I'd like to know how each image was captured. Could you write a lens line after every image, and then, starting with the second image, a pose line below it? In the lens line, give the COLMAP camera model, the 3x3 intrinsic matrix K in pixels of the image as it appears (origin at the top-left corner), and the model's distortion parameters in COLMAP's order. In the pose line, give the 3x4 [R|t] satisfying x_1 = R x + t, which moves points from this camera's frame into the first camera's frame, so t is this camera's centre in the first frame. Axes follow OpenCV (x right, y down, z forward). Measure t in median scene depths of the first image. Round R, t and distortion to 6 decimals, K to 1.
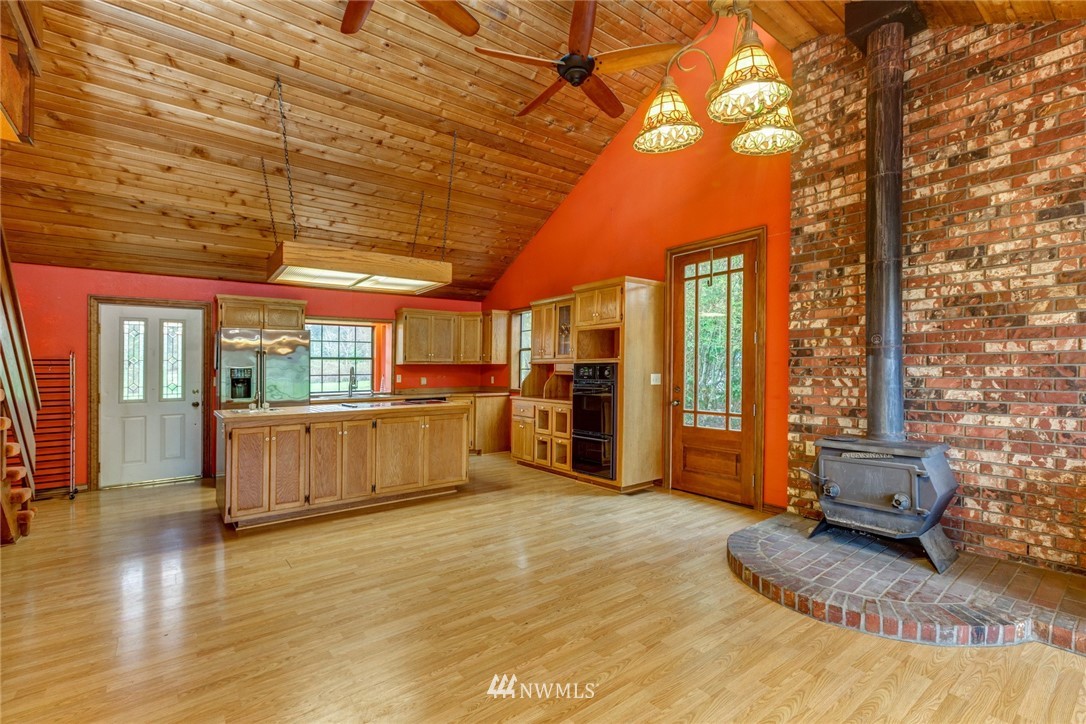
lens RADIAL K [[488.1, 0, 544.2], [0, 488.1, 352.9], [0, 0, 1]] dist [-0.000848, -0.000509]
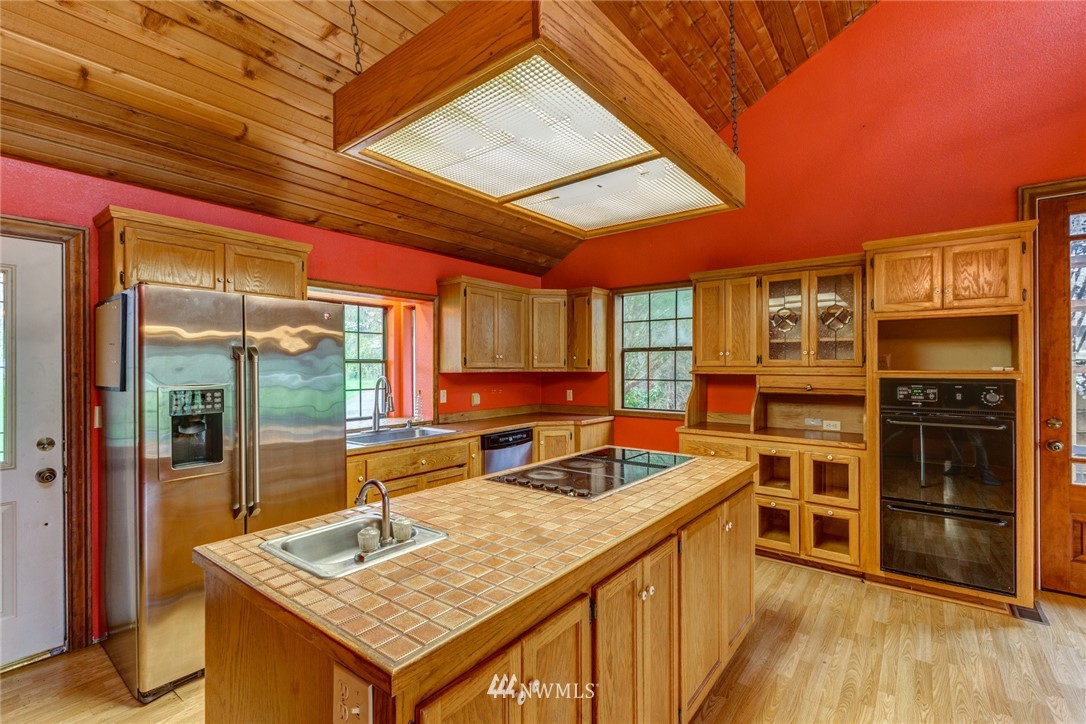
lens RADIAL K [[488.1, 0, 539.9], [0, 488.1, 360.4], [0, 0, 1]] dist [-0.000848, -0.000509]
pose [[0.968838, 0.008611, 0.247544, -0.616862], [-0.012675, 0.999810, 0.014830, -0.001649], [-0.247369, -0.017506, 0.968763, 0.749068]]
